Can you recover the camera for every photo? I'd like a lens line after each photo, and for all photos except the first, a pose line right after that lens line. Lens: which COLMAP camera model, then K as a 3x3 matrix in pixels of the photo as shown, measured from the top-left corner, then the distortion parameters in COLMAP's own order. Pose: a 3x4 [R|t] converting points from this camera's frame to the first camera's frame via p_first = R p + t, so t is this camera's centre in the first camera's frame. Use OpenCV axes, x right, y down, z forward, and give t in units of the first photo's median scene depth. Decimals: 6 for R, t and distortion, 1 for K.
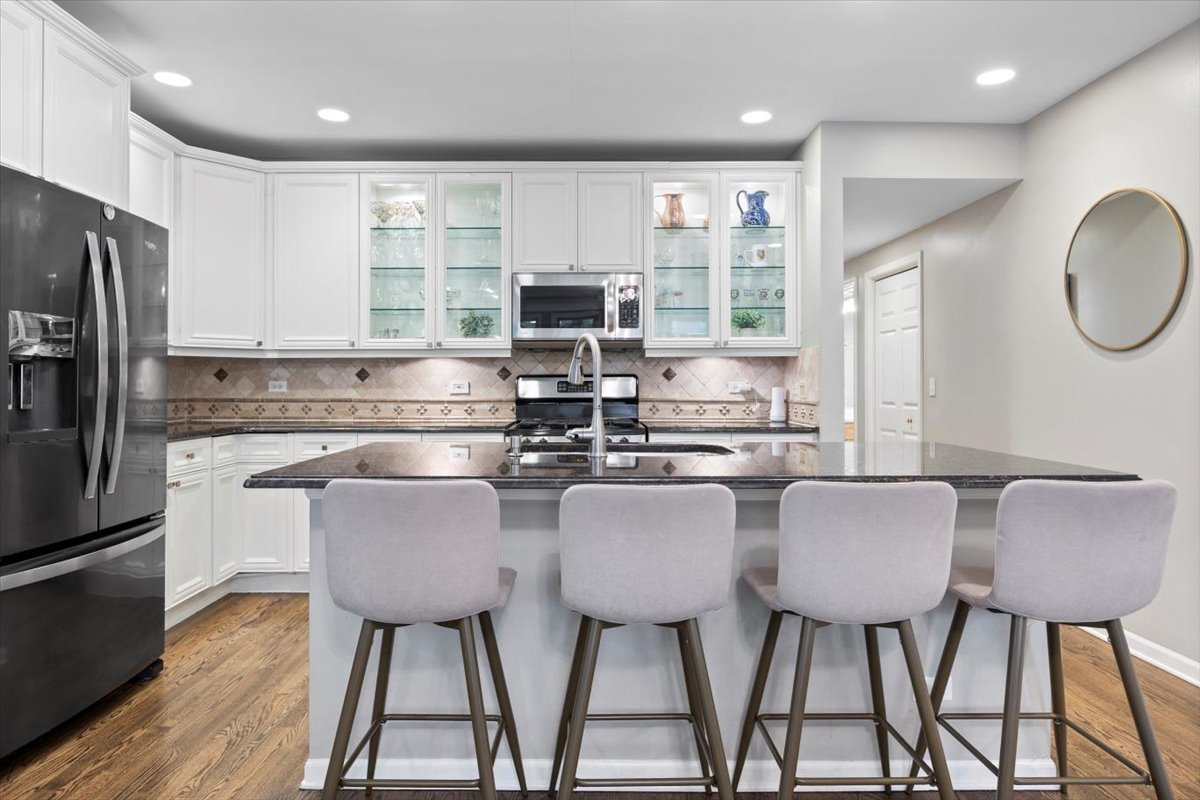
lens RADIAL K [[722.4, 0, 592.9], [0, 722.4, 382.7], [0, 0, 1]] dist [-0.004549, 0.000086]
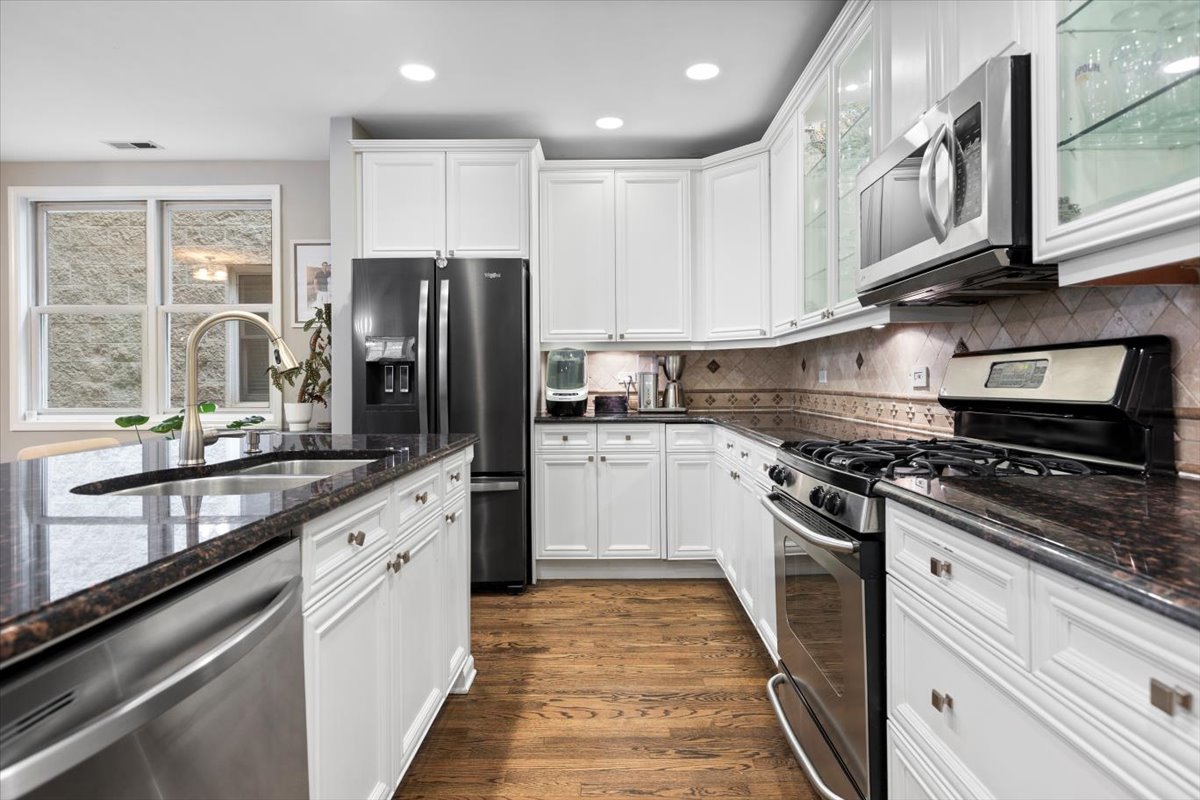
lens RADIAL K [[640.6, 0, 603.4], [0, 640.6, 380.9], [0, 0, 1]] dist [0.002533, -0.000267]
pose [[-0.018516, 0.001939, -0.999827, 0.372632], [0.010503, 0.999943, 0.001745, 0.006219], [0.999773, -0.010469, -0.018535, 0.765245]]
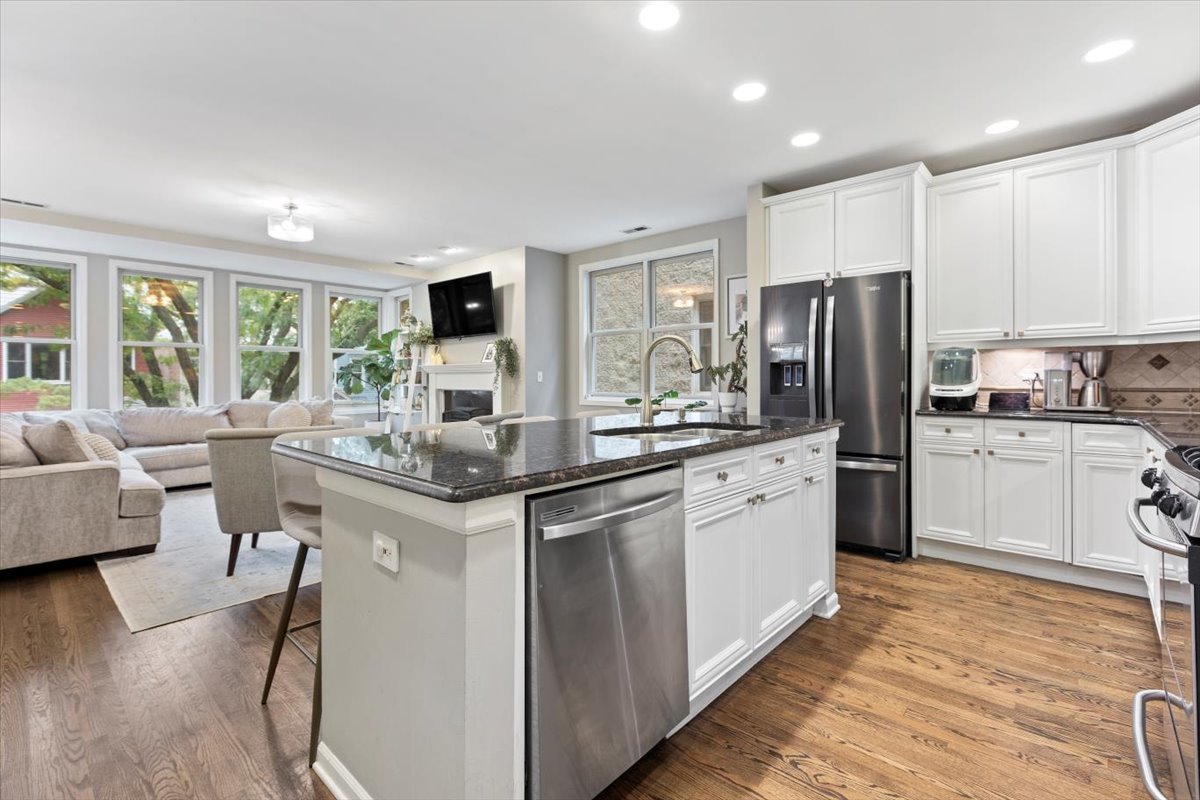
lens RADIAL K [[539.8, 0, 595.7], [0, 539.8, 379.3], [0, 0, 1]] dist [0.000486, -0.000339]
pose [[-0.679573, 0.004593, -0.733593, 0.437061], [0.006220, 0.999981, 0.000499, 0.005800], [0.733581, -0.004224, -0.679588, 0.850206]]
